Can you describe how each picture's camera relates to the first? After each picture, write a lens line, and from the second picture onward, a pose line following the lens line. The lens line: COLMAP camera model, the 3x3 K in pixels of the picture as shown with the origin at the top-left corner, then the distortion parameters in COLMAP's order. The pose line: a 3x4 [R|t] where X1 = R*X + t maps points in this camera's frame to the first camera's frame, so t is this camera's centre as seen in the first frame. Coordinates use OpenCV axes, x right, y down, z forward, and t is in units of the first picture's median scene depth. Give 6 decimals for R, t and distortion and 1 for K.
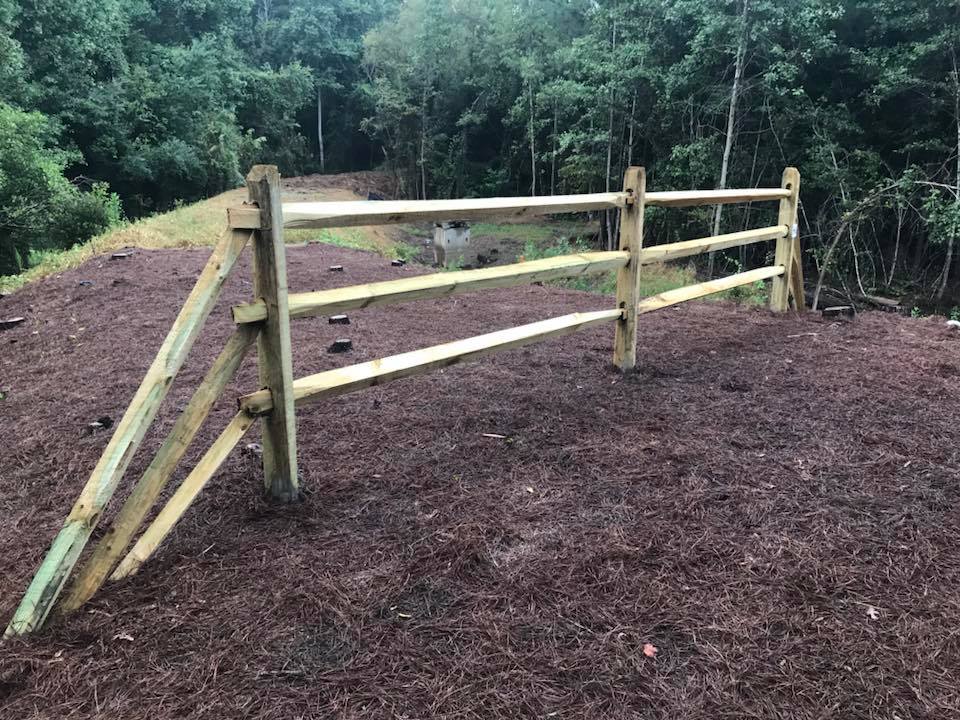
lens RADIAL K [[787.4, 0, 452.3], [0, 787.4, 359.7], [0, 0, 1]] dist [0.001521, 0.001482]
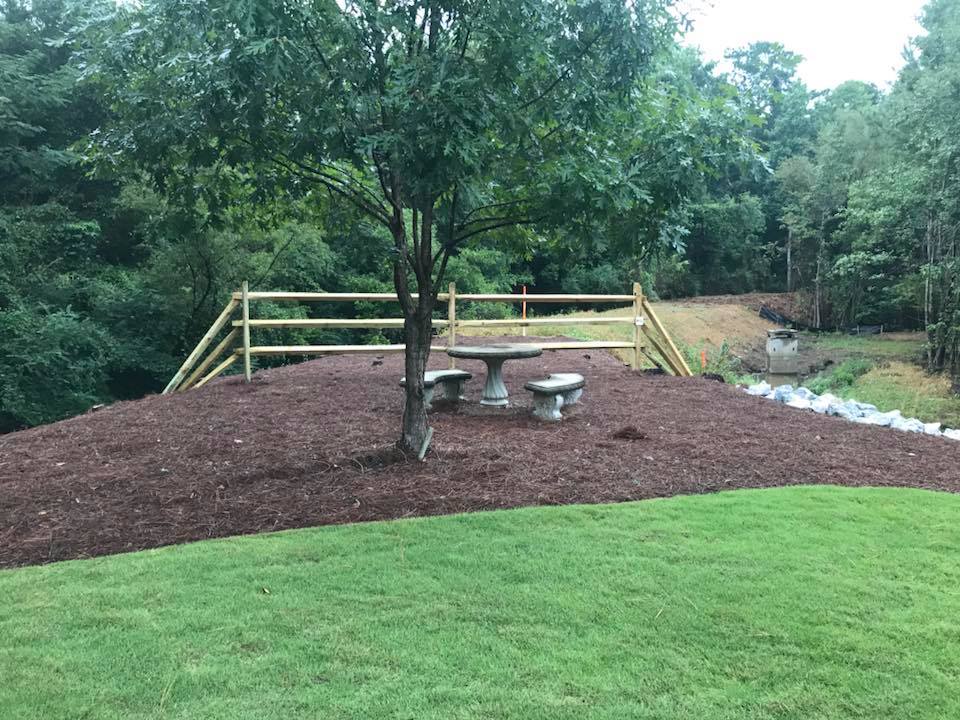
lens RADIAL K [[769.1, 0, 480.0], [0, 769.1, 360.0], [0, 0, 1]] dist [0.078349, -0.144765]
pose [[0.822727, 0.051137, -0.566131, 0.199355], [-0.132901, 0.985647, -0.104106, 0.024440], [0.552682, 0.160890, 0.817715, -0.091984]]
